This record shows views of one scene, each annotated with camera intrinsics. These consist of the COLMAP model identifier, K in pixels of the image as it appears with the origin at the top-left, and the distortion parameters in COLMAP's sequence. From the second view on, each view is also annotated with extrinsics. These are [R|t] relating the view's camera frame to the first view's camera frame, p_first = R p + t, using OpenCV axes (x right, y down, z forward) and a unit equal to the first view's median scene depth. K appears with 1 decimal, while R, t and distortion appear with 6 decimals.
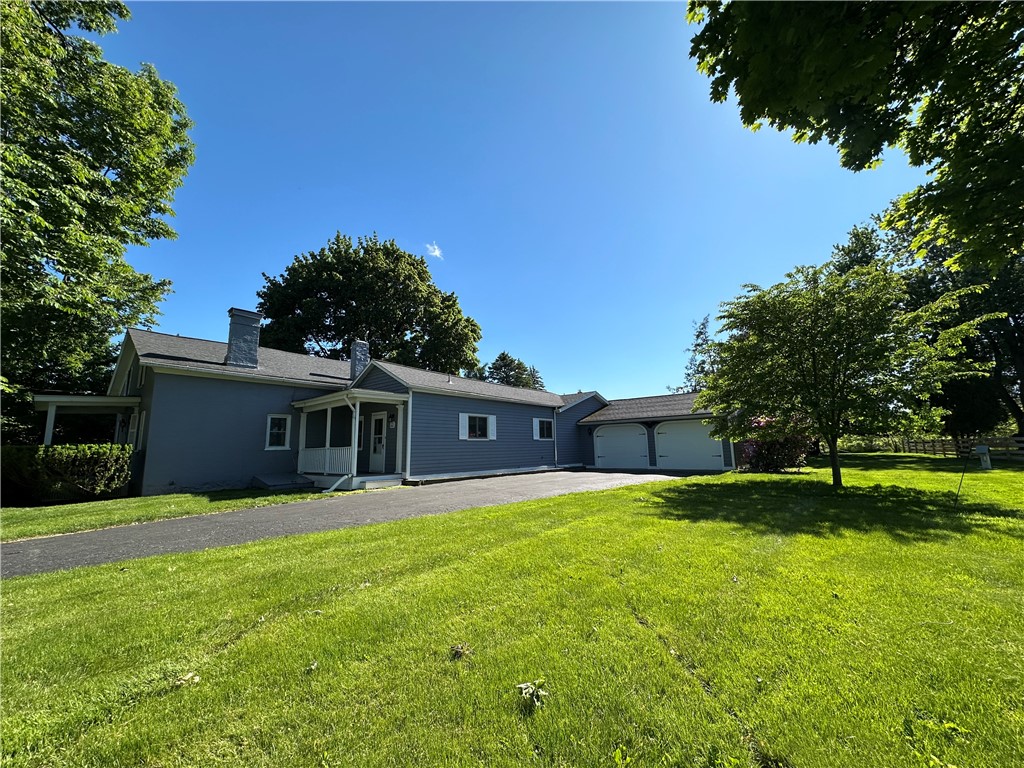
lens RADIAL K [[410.2, 0, 512.0], [0, 410.2, 384.0], [0, 0, 1]] dist [-0.000261, -0.000115]
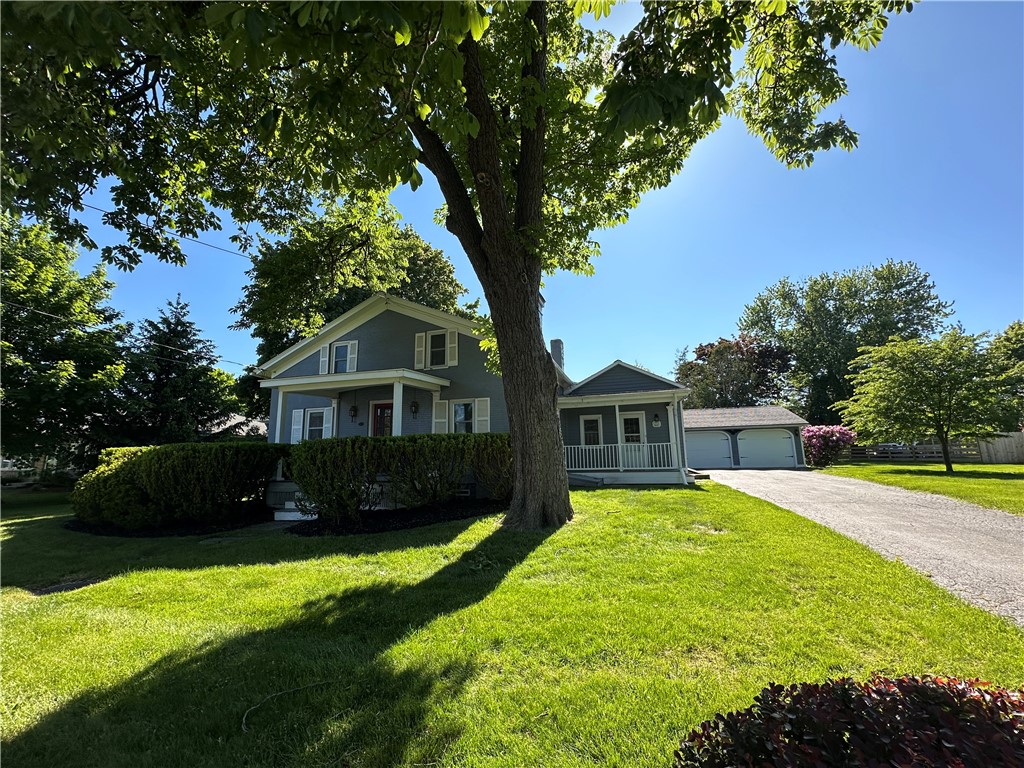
lens RADIAL K [[400.1, 0, 512.0], [0, 400.1, 384.0], [0, 0, 1]] dist [0.036757, 0.000018]
pose [[0.914237, 0.069661, 0.399147, -0.793497], [-0.056713, 0.997413, -0.044172, 0.047009], [-0.401192, 0.017747, 0.915822, 0.141099]]
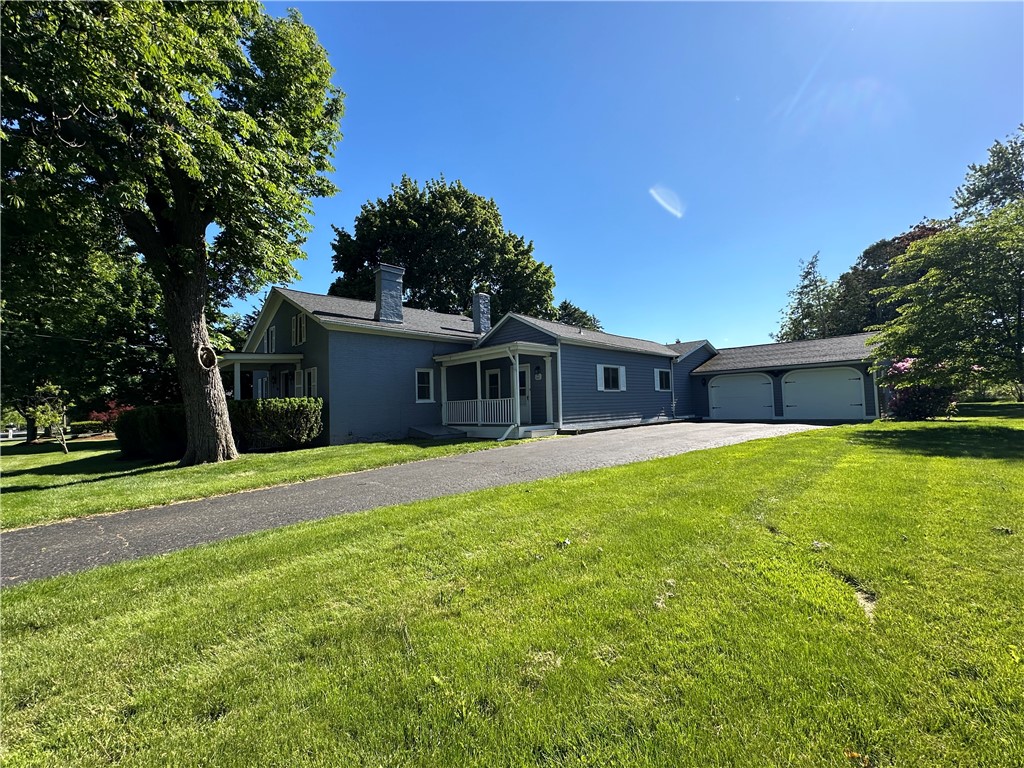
lens RADIAL K [[439.7, 0, 512.0], [0, 439.7, 384.0], [0, 0, 1]] dist [-0.002555, -0.000496]
pose [[0.997382, -0.014072, -0.070931, -0.208714], [0.021763, 0.993820, 0.108846, -0.001437], [0.068961, -0.110105, 0.991525, -0.058866]]
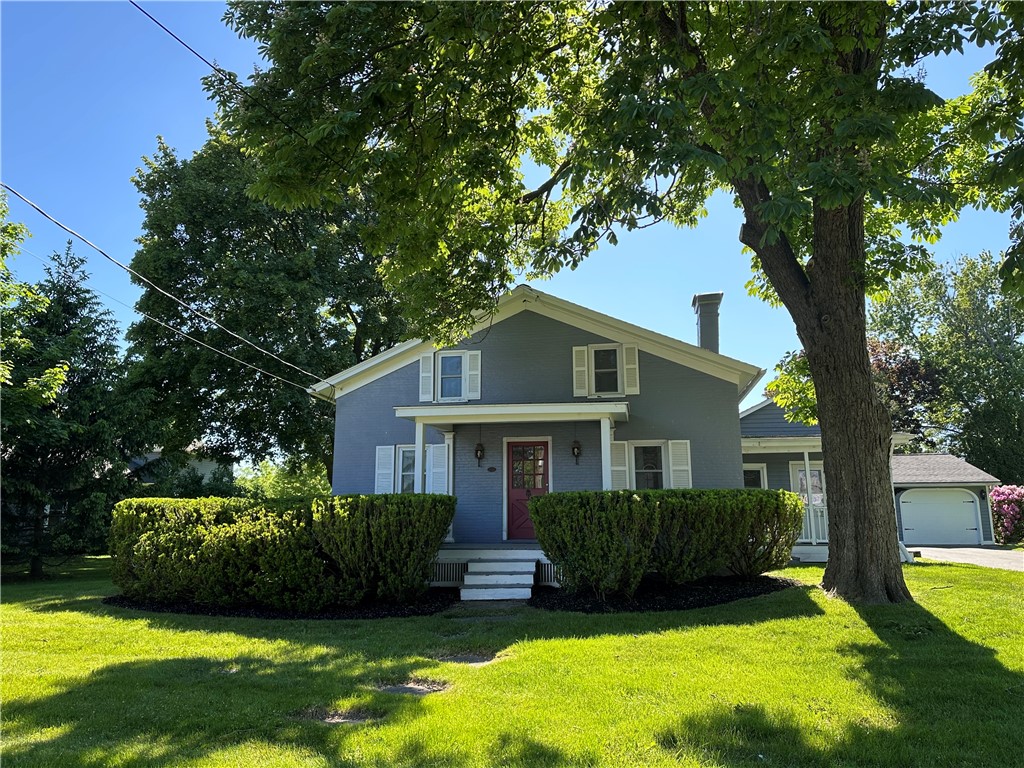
lens RADIAL K [[710.2, 0, 512.0], [0, 710.2, 384.0], [0, 0, 1]] dist [0.071573, -0.001298]
pose [[0.850241, 0.111335, 0.514484, -1.148895], [-0.089773, 0.993727, -0.066684, 0.050724], [-0.518682, 0.010510, 0.854903, 0.125678]]
